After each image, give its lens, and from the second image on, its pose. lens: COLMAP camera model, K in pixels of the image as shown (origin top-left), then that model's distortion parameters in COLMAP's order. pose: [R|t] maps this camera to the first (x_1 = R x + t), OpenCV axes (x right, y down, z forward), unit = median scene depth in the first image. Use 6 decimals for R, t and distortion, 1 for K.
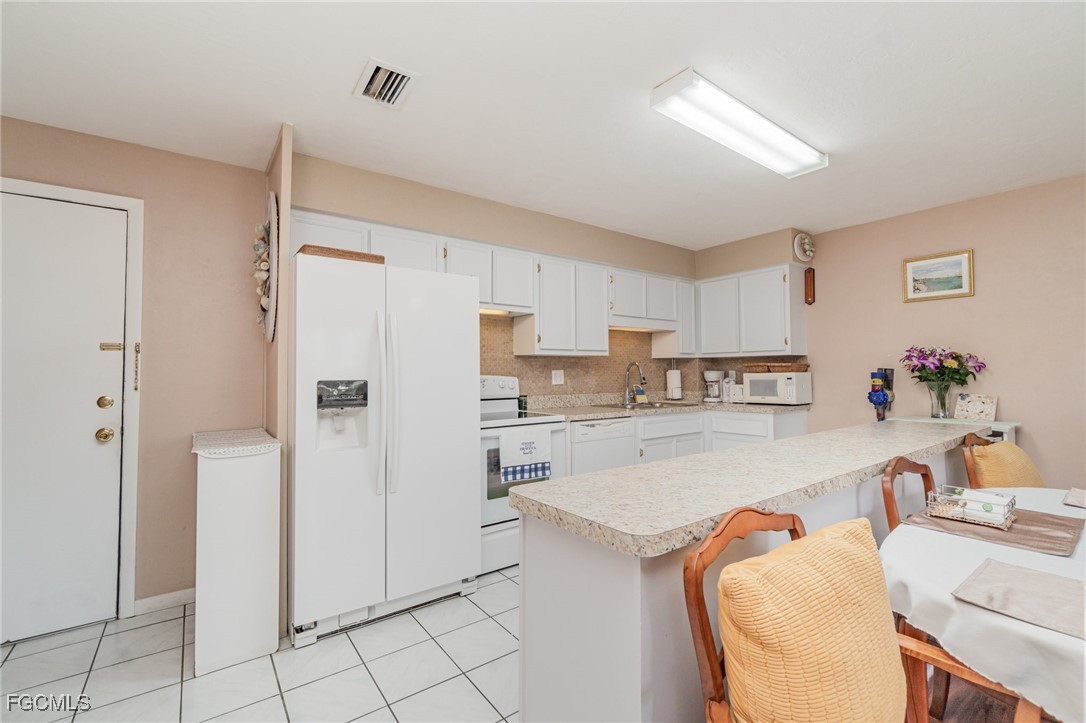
lens RADIAL K [[469.9, 0, 537.6], [0, 469.9, 360.6], [0, 0, 1]] dist [-0.004453, 0.001816]
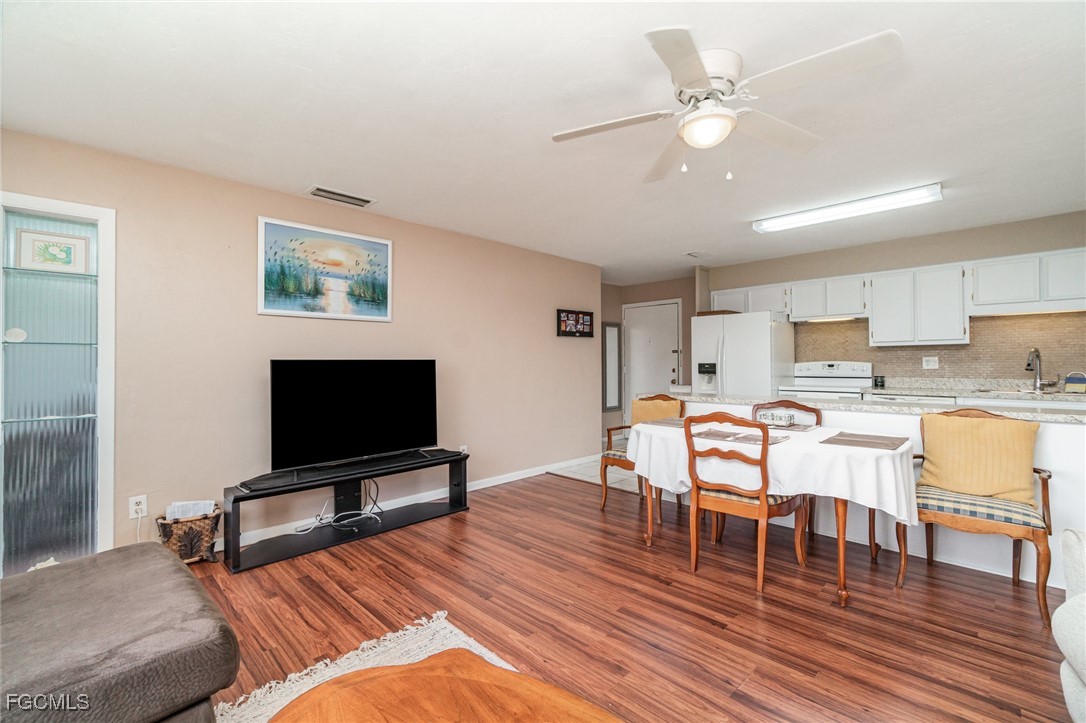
lens RADIAL K [[469.9, 0, 536.8], [0, 469.9, 352.8], [0, 0, 1]] dist [-0.004453, 0.001816]
pose [[0.146892, -0.016934, -0.989008, 1.173115], [0.030731, 0.999449, -0.012549, -0.006742], [0.988675, -0.028550, 0.147331, -0.178338]]
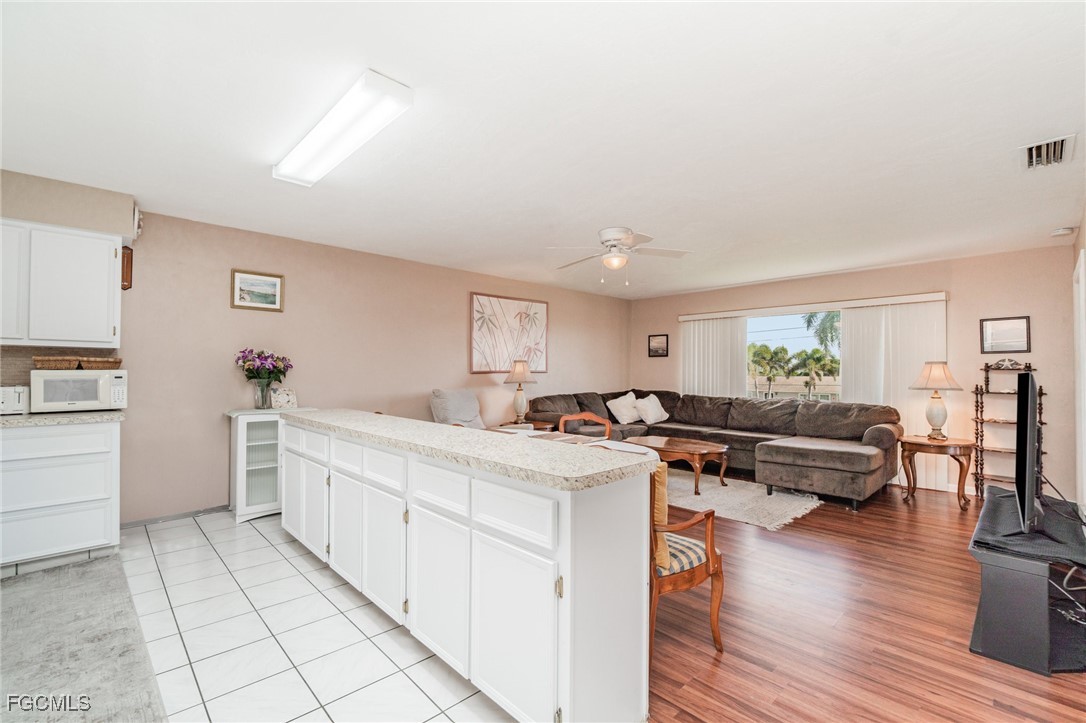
lens RADIAL K [[469.9, 0, 532.5], [0, 469.9, 365.3], [0, 0, 1]] dist [-0.004453, 0.001816]
pose [[-0.116925, 0.018241, 0.992973, -0.383224], [-0.033191, 0.999201, -0.022264, 0.012386], [-0.992586, -0.035561, -0.116227, 0.408363]]
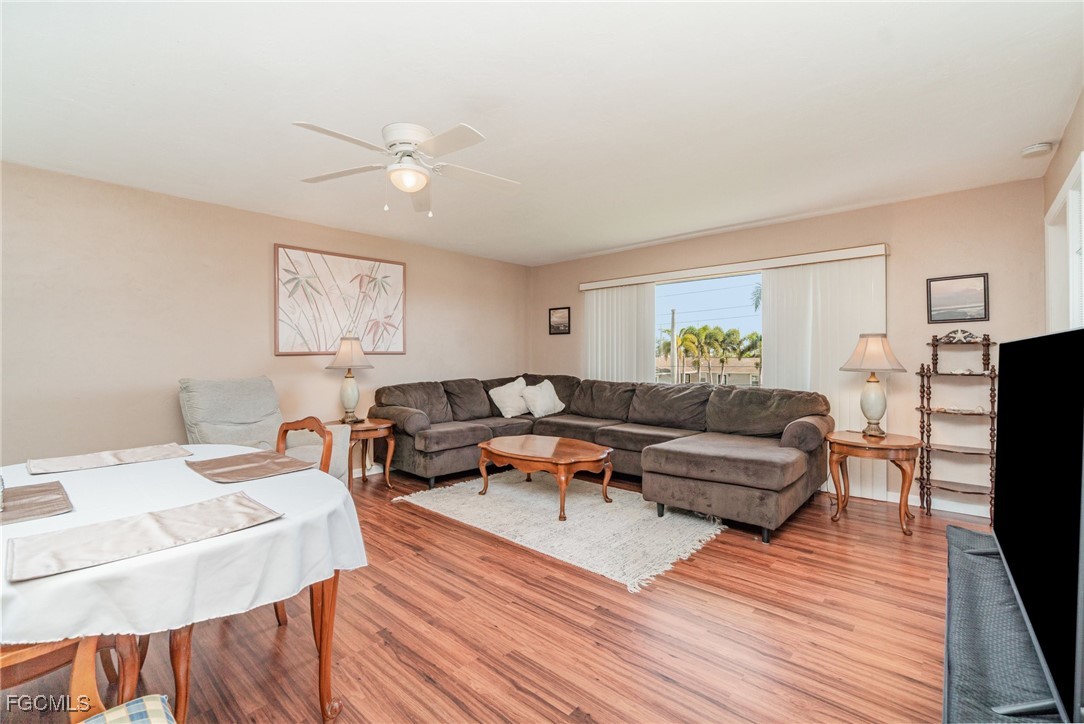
lens RADIAL K [[468.6, 0, 538.3], [0, 468.6, 355.3], [0, 0, 1]] dist [-0.002267, 0.000885]
pose [[-0.199935, 0.007204, 0.979783, -0.057337], [-0.023944, 0.999638, -0.012236, 0.010184], [-0.979517, -0.025907, -0.199690, 0.043475]]
